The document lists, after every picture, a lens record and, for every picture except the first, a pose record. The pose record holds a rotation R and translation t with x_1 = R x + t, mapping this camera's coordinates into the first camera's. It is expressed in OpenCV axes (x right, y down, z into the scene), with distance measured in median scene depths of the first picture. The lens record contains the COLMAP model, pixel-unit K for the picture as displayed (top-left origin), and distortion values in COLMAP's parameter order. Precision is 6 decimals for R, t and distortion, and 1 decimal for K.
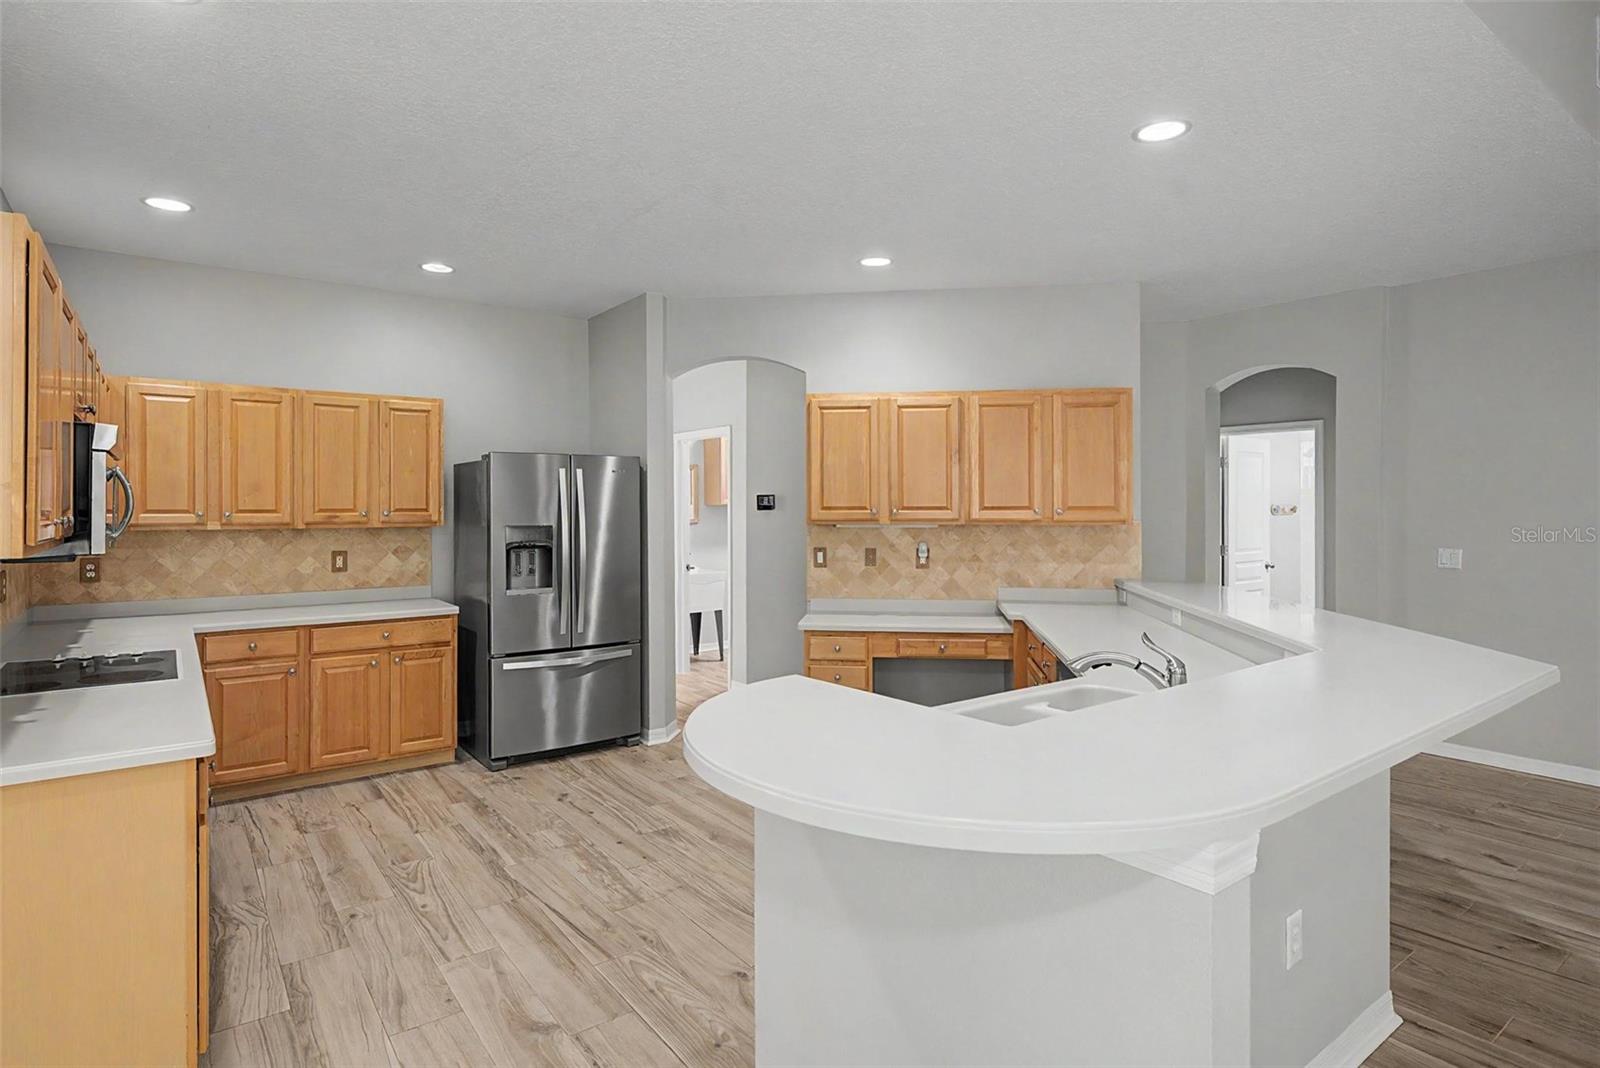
lens RADIAL K [[853.4, 0, 796.4], [0, 853.4, 505.8], [0, 0, 1]] dist [0.002935, -0.000971]
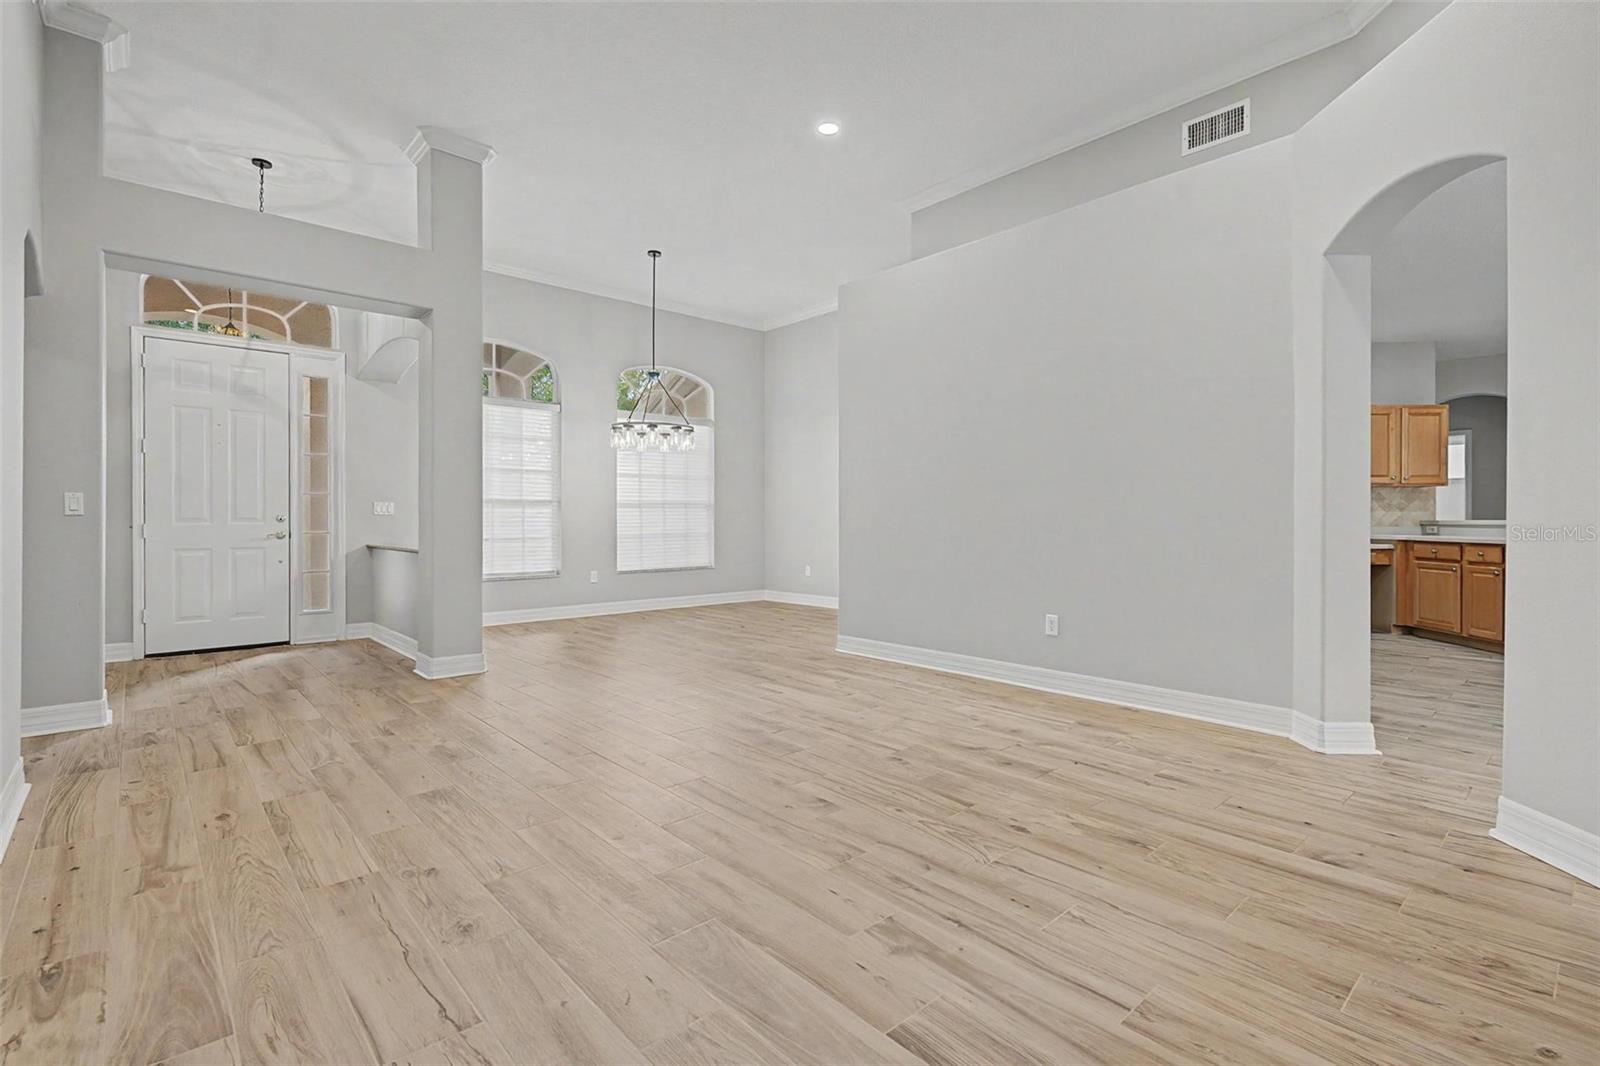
lens RADIAL K [[728.2, 0, 794.4], [0, 728.2, 522.8], [0, 0, 1]] dist [0.004245, -0.001713]
pose [[0.996188, -0.000695, 0.087225, -1.015970], [-0.000045, 0.999964, 0.008479, 0.082831], [-0.087227, -0.008451, 0.996153, -0.325980]]
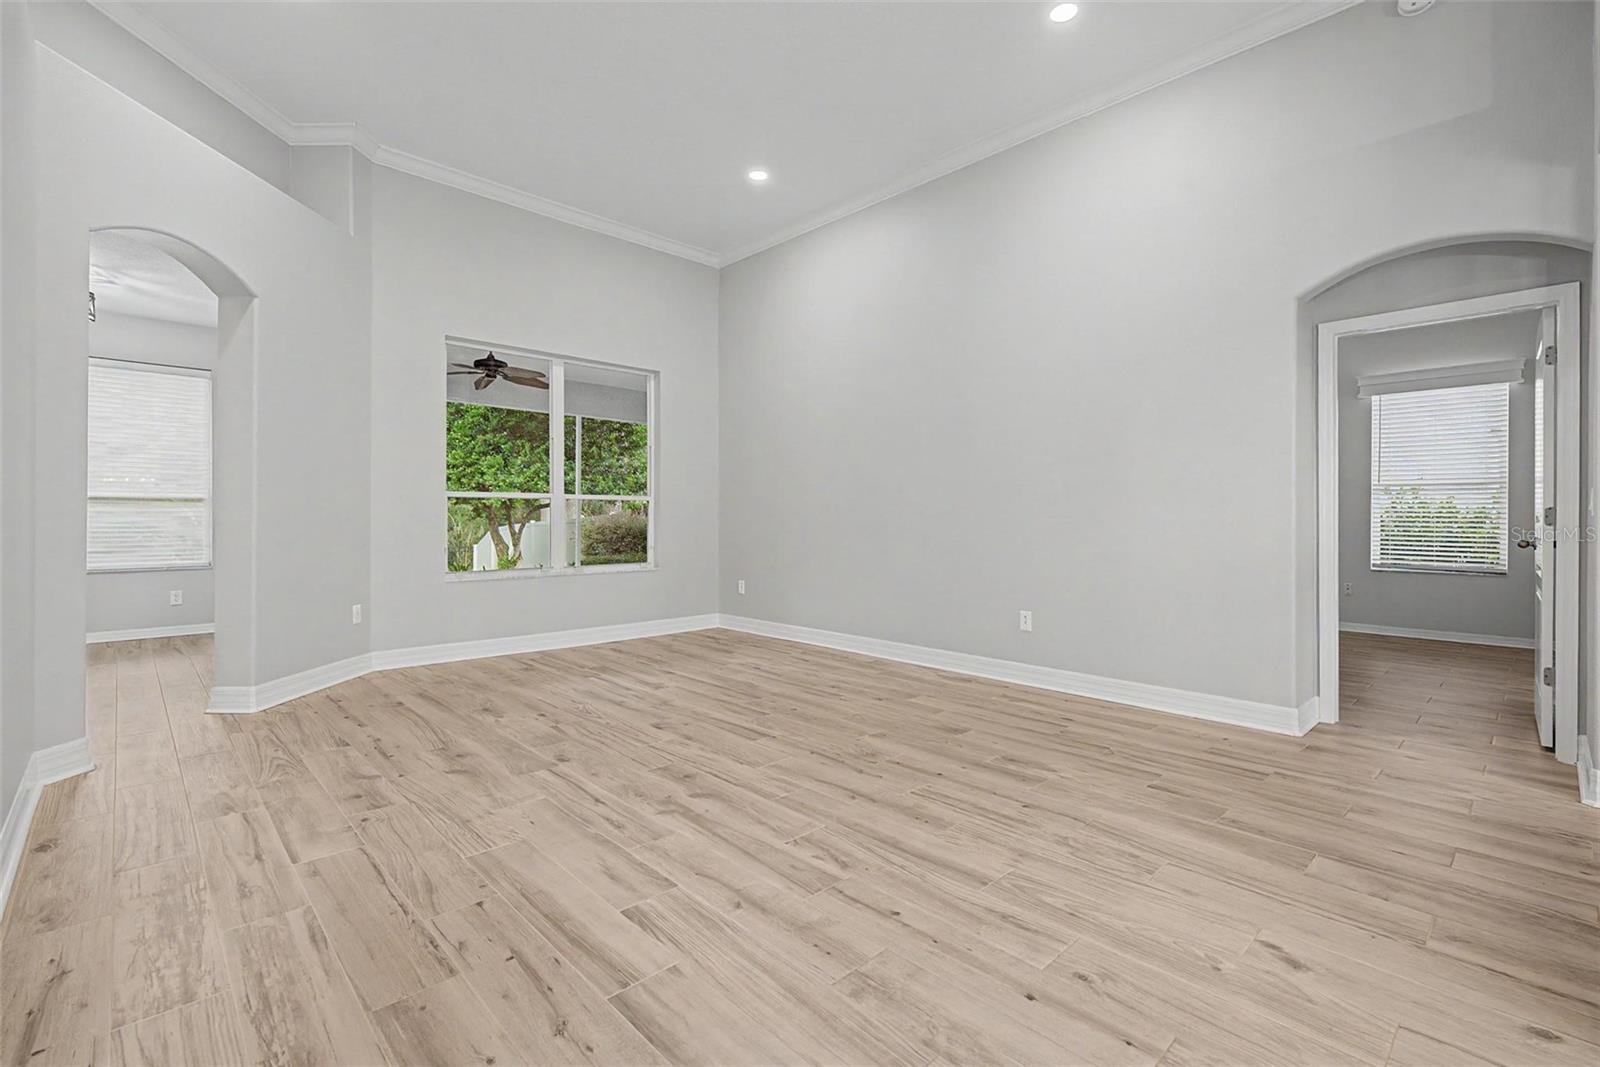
lens RADIAL K [[728.2, 0, 805.3], [0, 728.2, 513.7], [0, 0, 1]] dist [0.004245, -0.001713]
pose [[-0.991714, -0.004370, -0.128393, -0.997151], [-0.003198, 0.999951, -0.009332, 0.086615], [0.128427, -0.008844, -0.991679, 1.058979]]
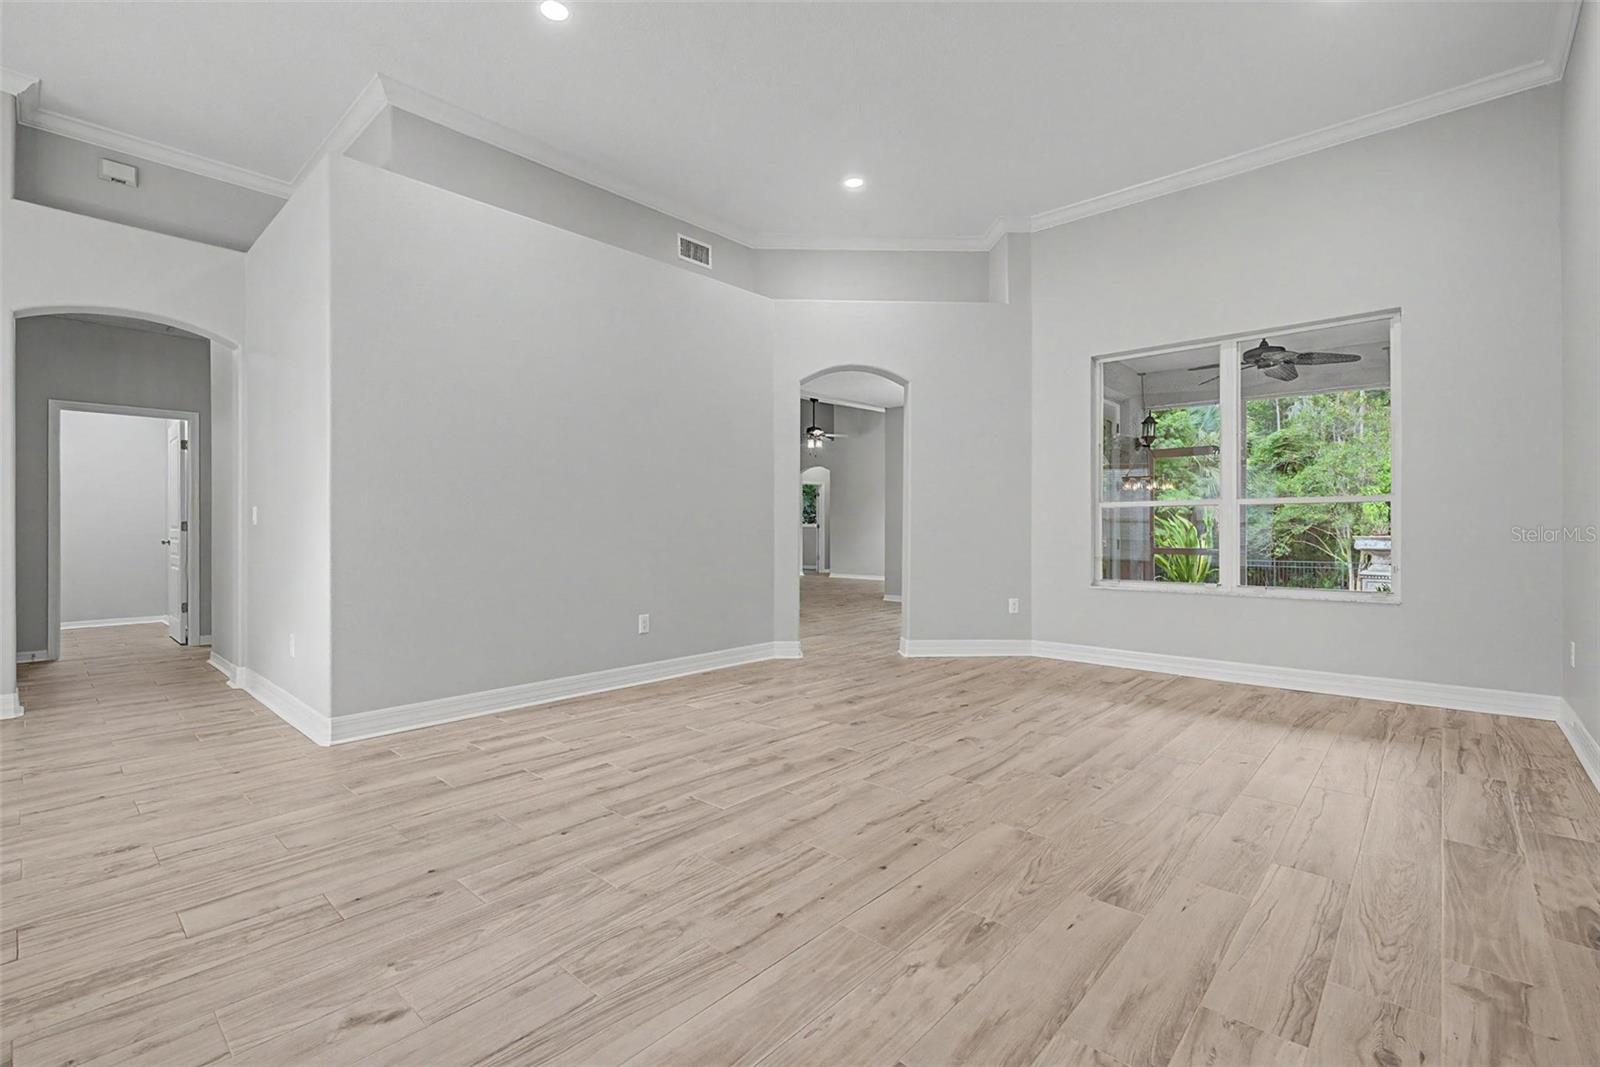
lens RADIAL K [[713.3, 0, 782.0], [0, 713.3, 535.4], [0, 0, 1]] dist [-0.000710, 0.000588]
pose [[-0.175889, -0.010029, 0.984359, -1.658009], [-0.000873, 0.999949, 0.010032, 0.084975], [-0.984410, 0.000905, -0.175889, 0.577720]]
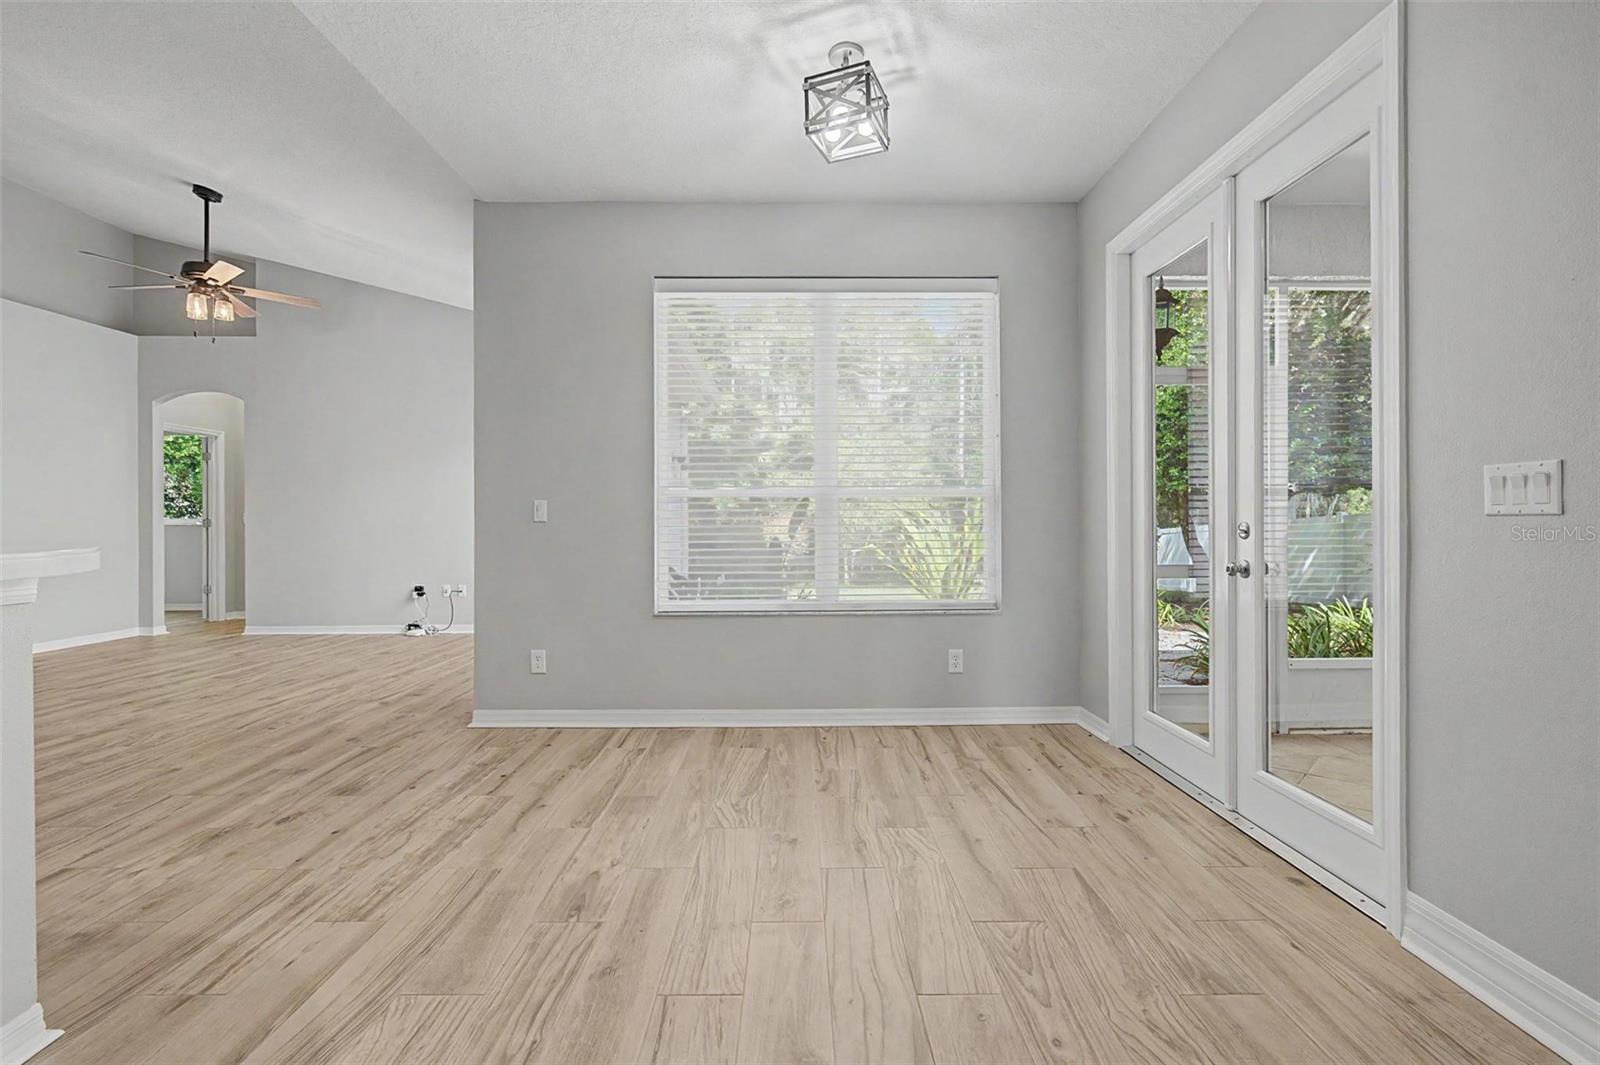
lens RADIAL K [[713.3, 0, 797.7], [0, 713.3, 523.1], [0, 0, 1]] dist [-0.000710, 0.000588]
pose [[-0.802424, 0.004715, 0.596736, -0.338477], [0.005221, 0.999986, -0.000880, 0.082342], [-0.596732, 0.002409, -0.802437, 0.306438]]
